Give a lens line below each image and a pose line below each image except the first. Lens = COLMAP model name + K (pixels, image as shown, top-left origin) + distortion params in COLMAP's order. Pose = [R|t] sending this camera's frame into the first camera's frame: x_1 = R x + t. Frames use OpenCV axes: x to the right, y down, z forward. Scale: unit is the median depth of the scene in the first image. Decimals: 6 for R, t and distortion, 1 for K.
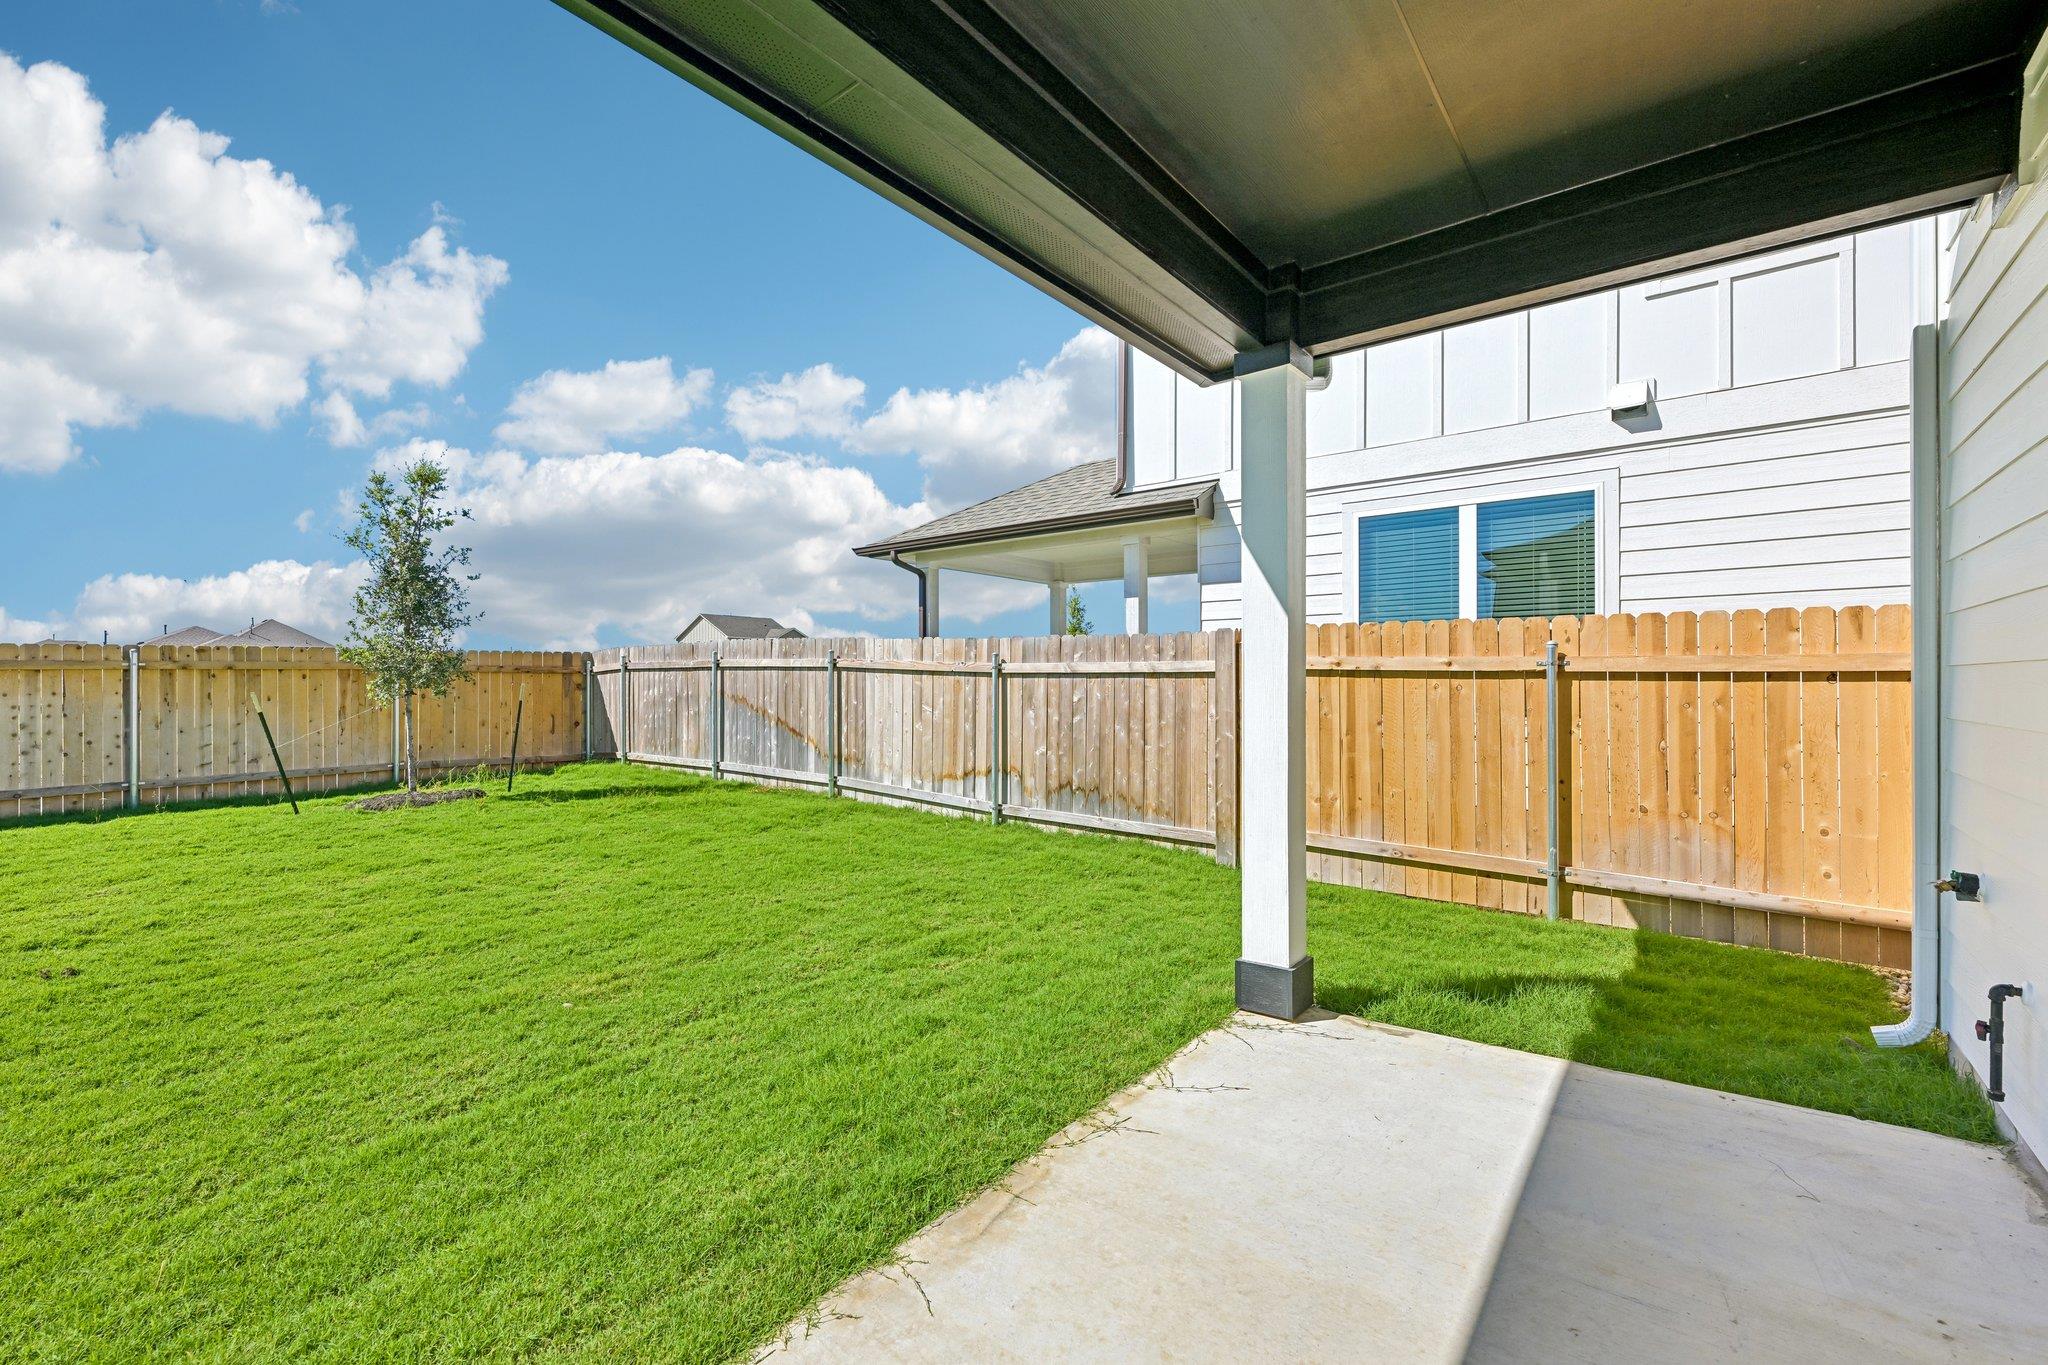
lens RADIAL K [[853.5, 0, 1034.7], [0, 853.5, 680.4], [0, 0, 1]] dist [-0.002112, 0.000186]
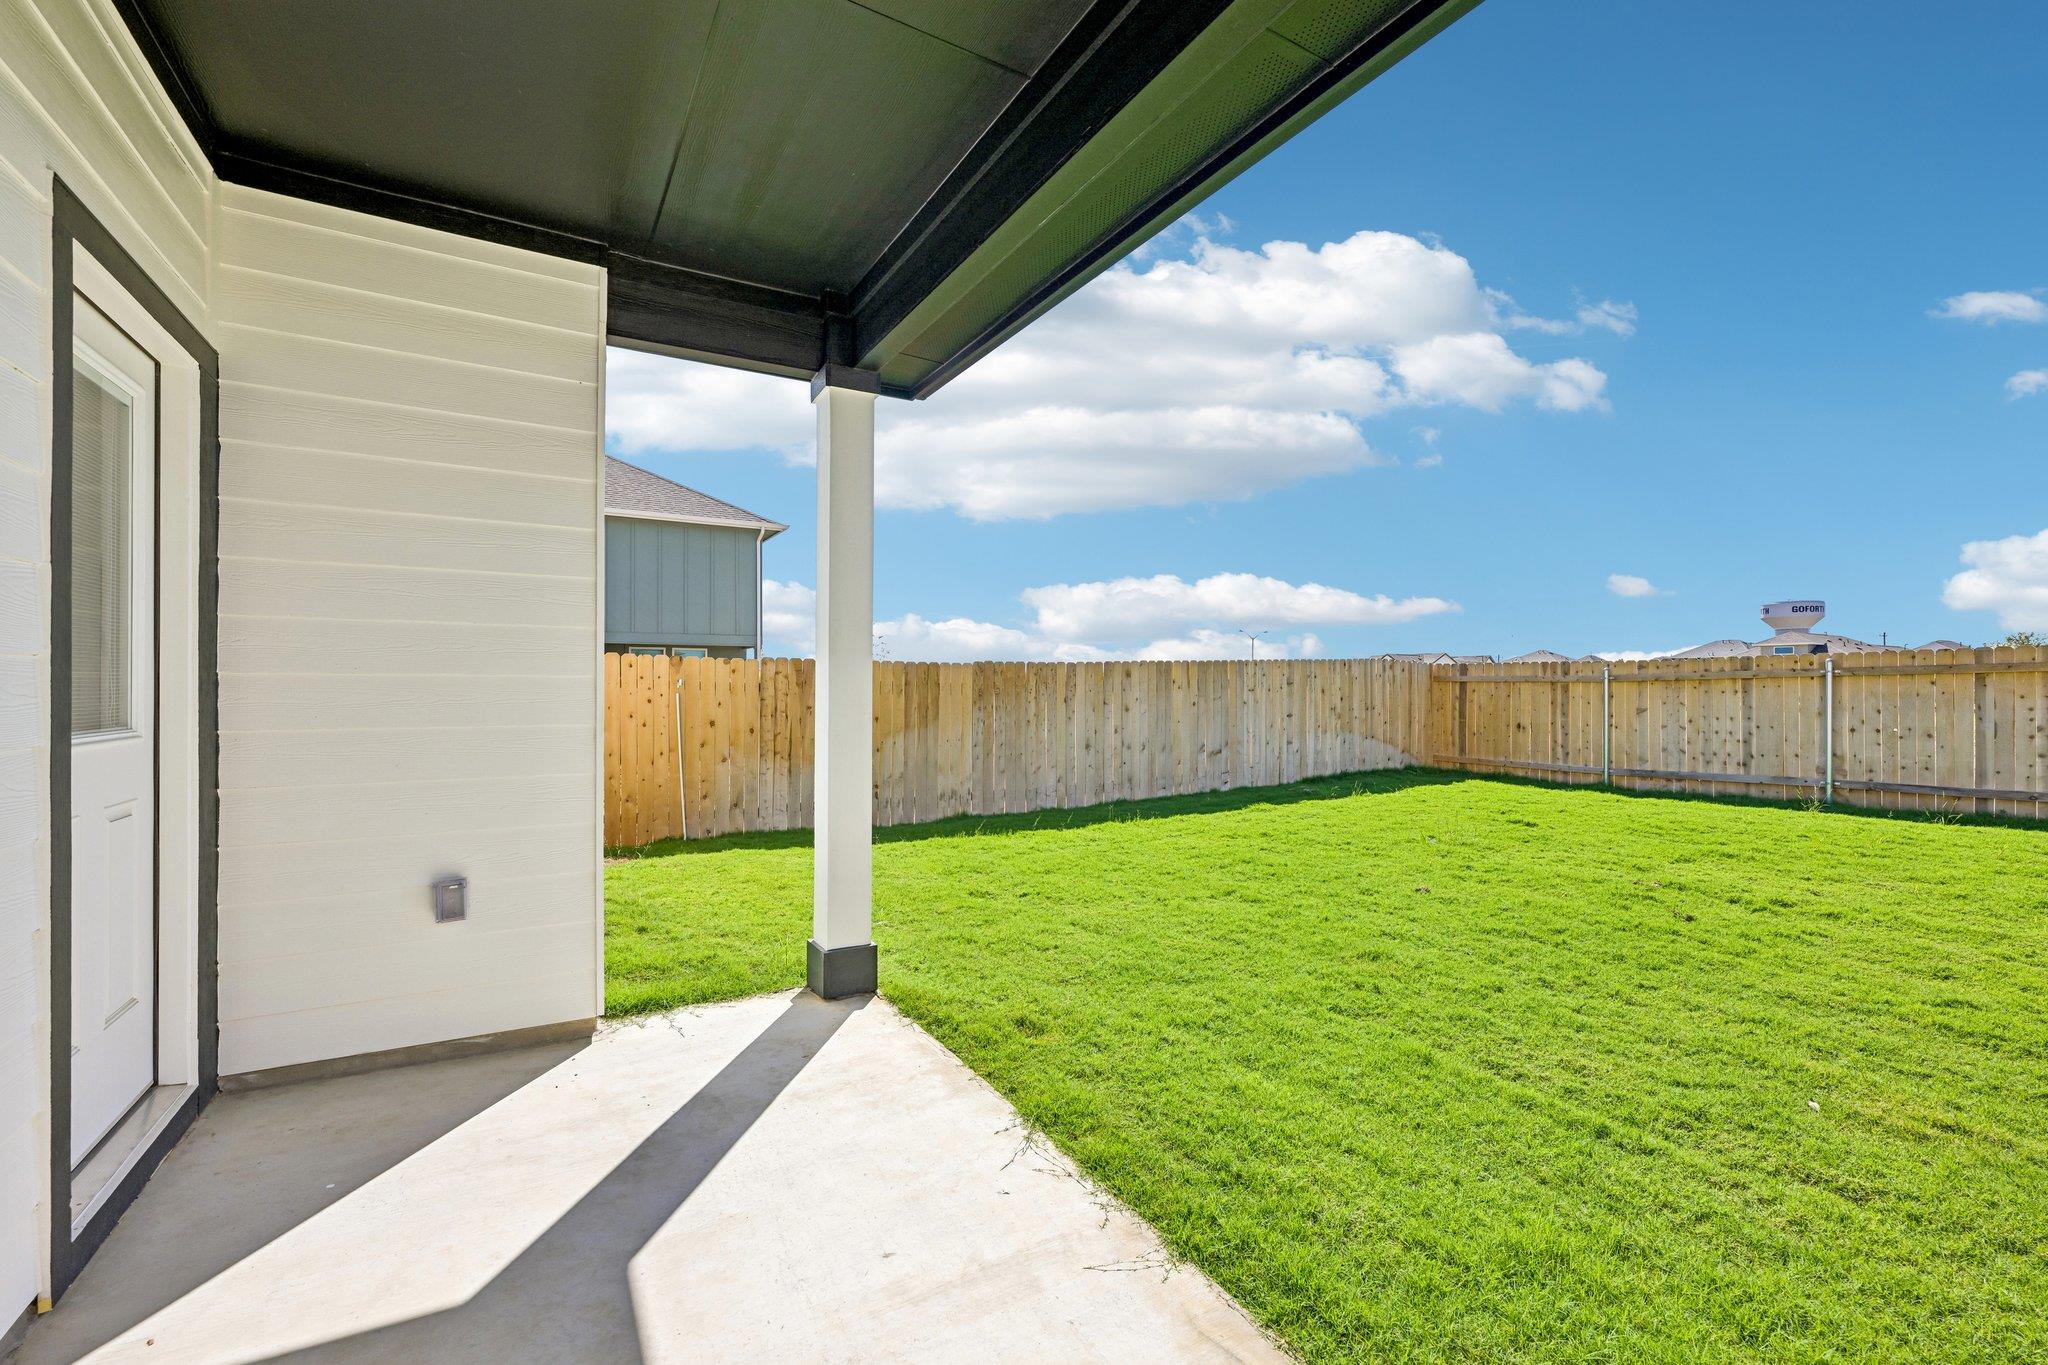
lens RADIAL K [[853.5, 0, 1039.6], [0, 853.5, 678.0], [0, 0, 1]] dist [-0.002112, 0.000186]
pose [[-0.306183, 0.001995, -0.951971, 0.423484], [-0.006163, 0.999973, 0.004078, -0.011001], [0.951953, 0.007116, -0.306163, 0.569161]]
